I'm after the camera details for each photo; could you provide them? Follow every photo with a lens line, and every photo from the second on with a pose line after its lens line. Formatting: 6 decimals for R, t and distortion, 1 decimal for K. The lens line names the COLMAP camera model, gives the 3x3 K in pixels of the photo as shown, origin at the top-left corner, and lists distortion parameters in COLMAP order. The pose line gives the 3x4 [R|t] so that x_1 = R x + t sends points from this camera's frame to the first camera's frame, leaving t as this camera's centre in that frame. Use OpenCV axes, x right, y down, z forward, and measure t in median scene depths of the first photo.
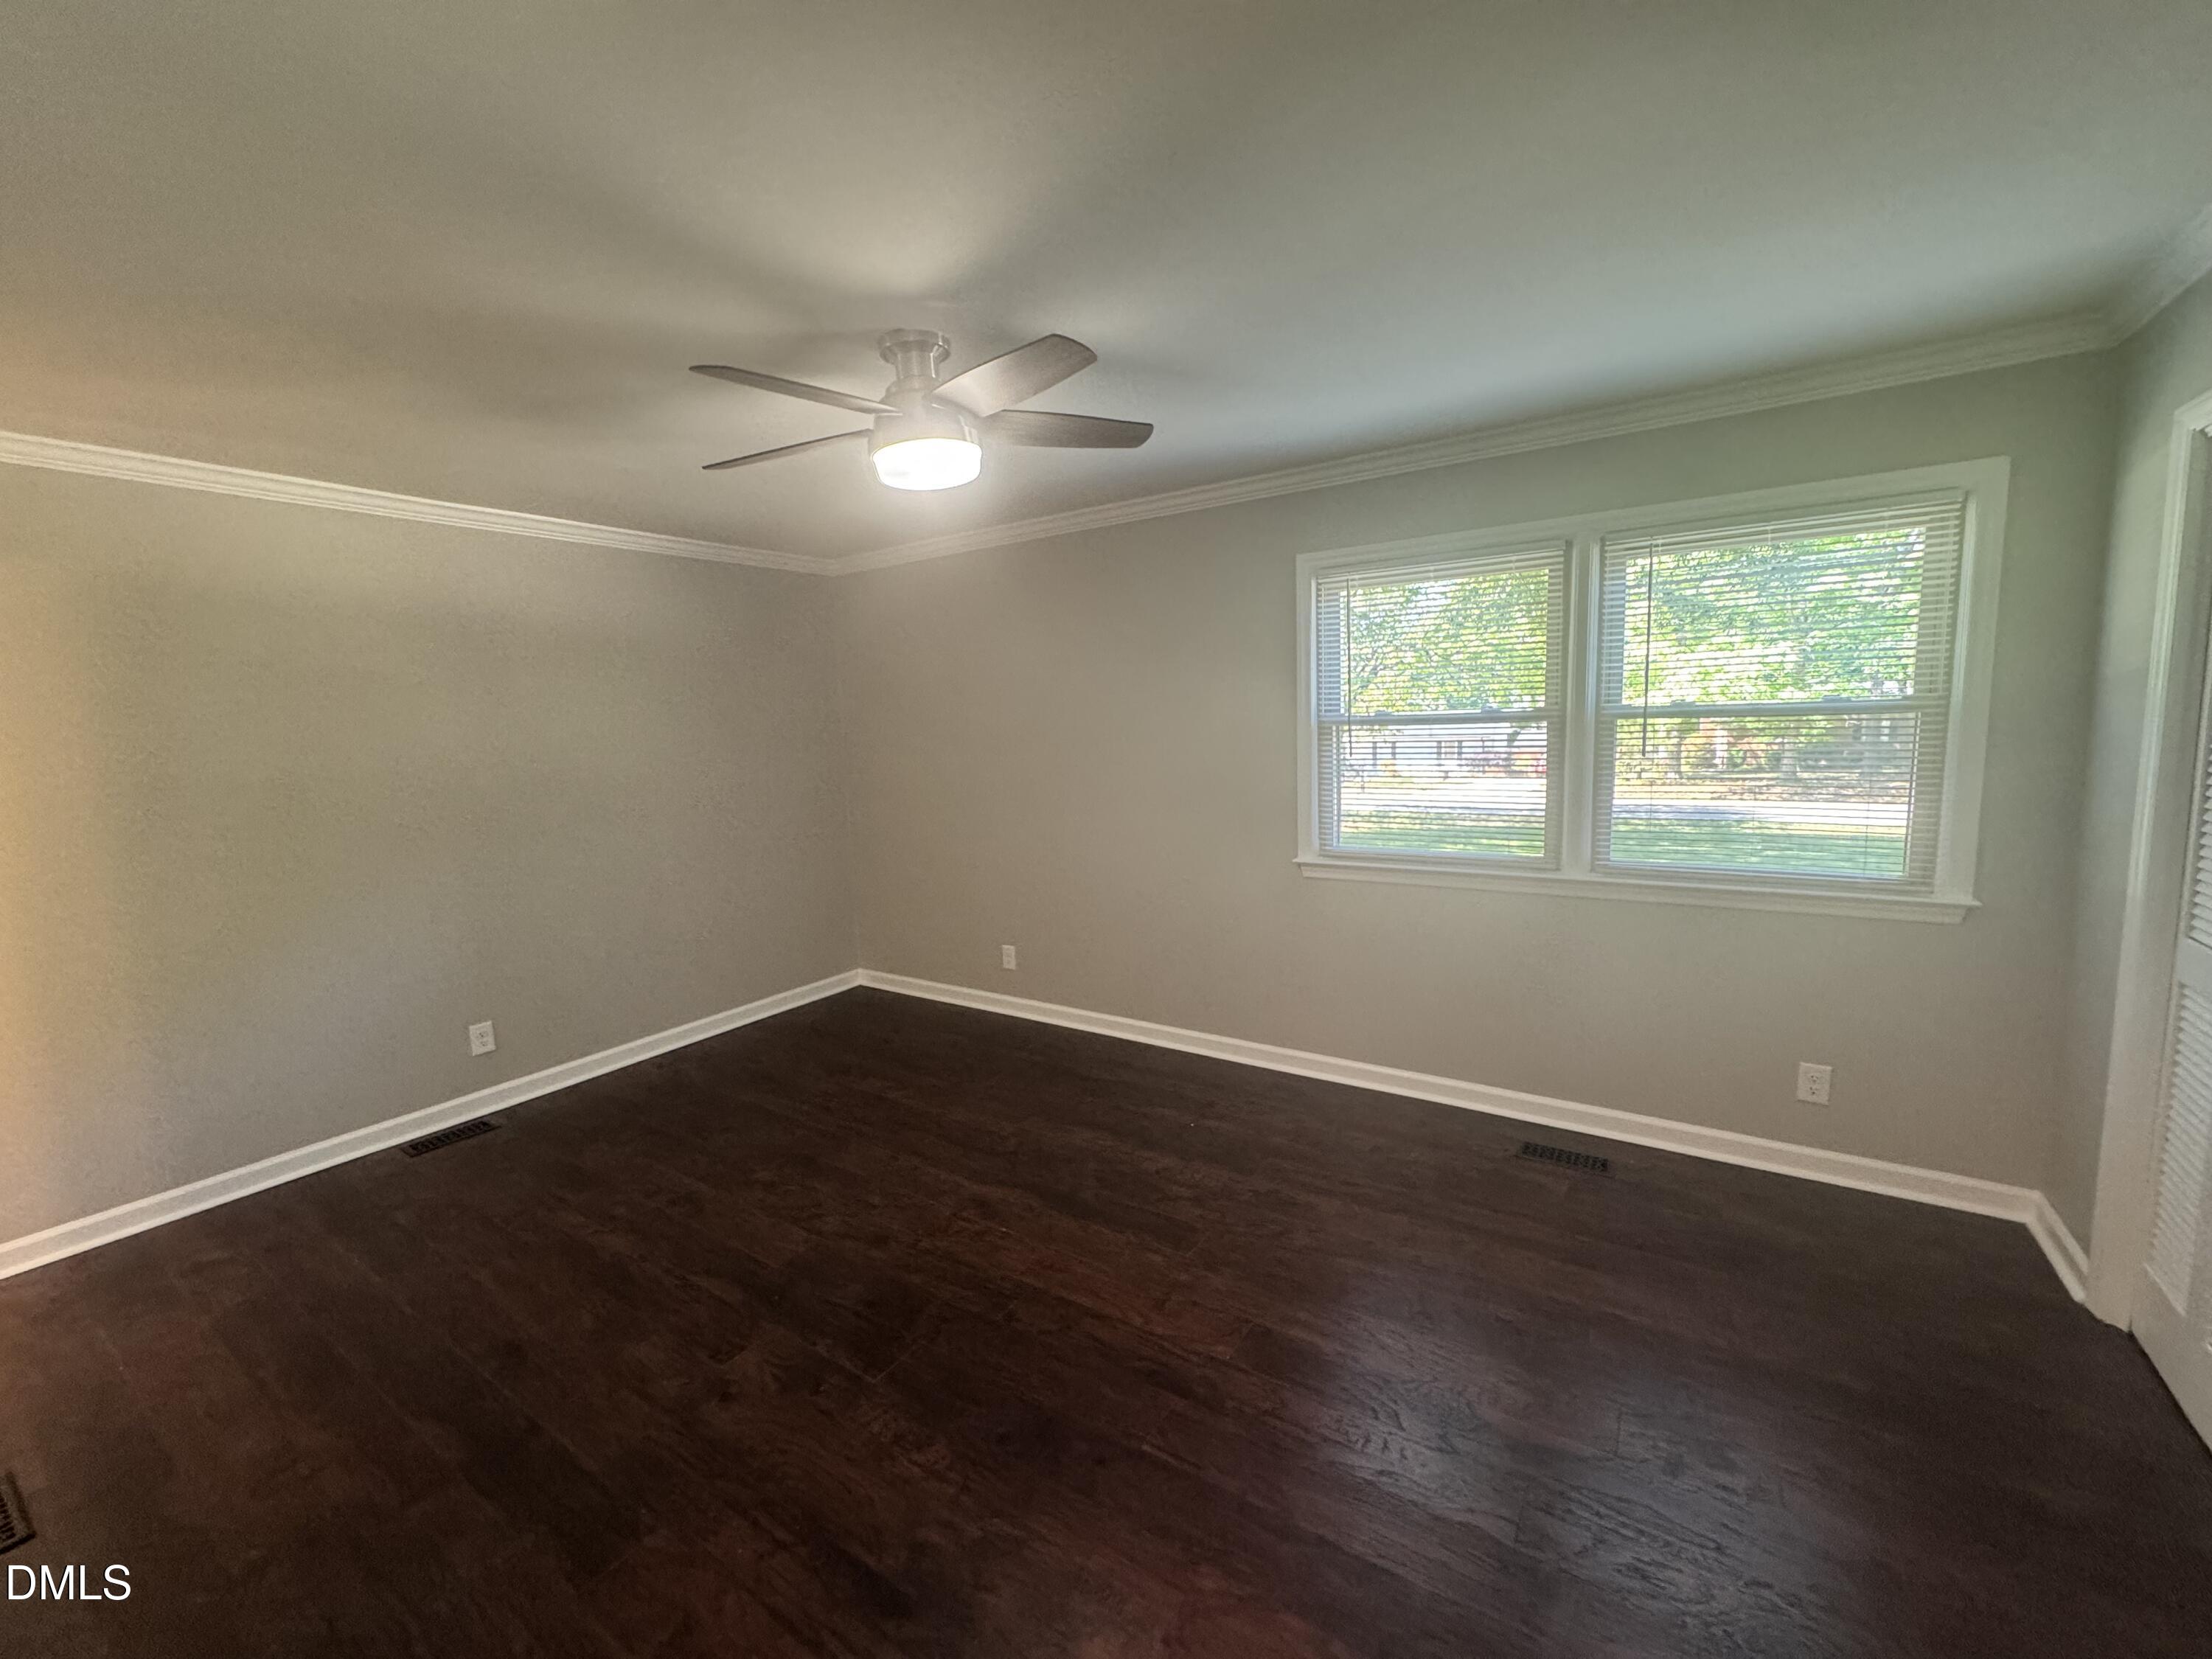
lens RADIAL K [[886.7, 0, 1106.0], [0, 886.7, 829.5], [0, 0, 1]] dist [-0.000312, 0.000015]
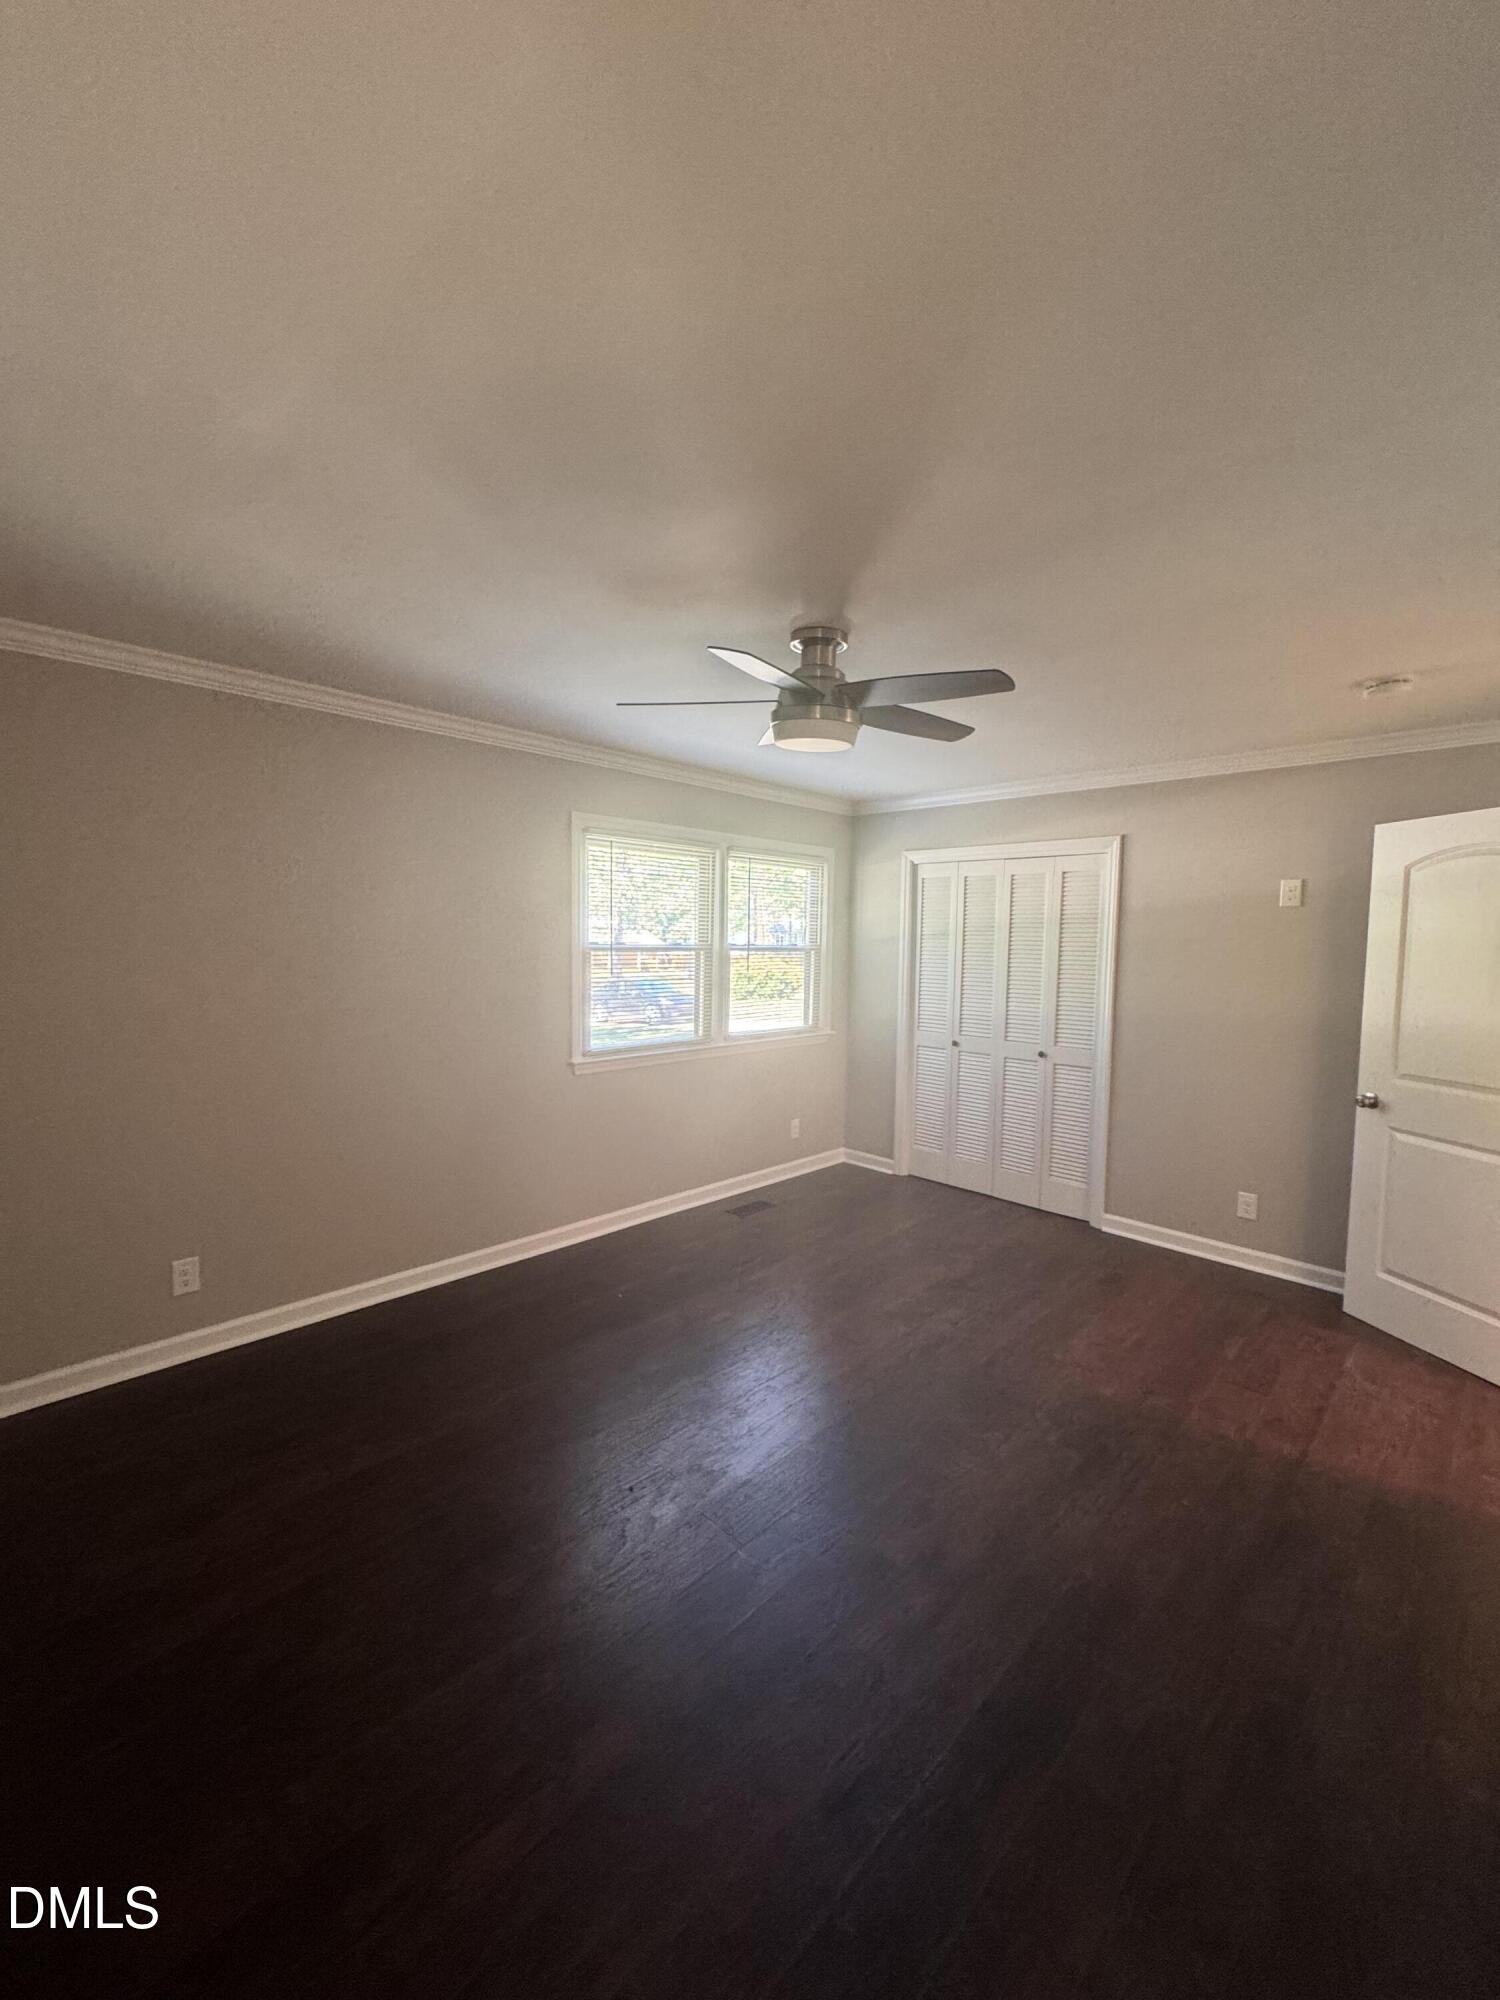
lens RADIAL K [[801.8, 0, 750.0], [0, 801.8, 1000.0], [0, 0, 1]] dist [-0.000312, 0.000015]
pose [[0.200526, -0.035936, 0.979029, -0.989655], [0.109339, 0.993905, 0.014087, -0.048223], [-0.973568, 0.104221, 0.203233, 0.665702]]
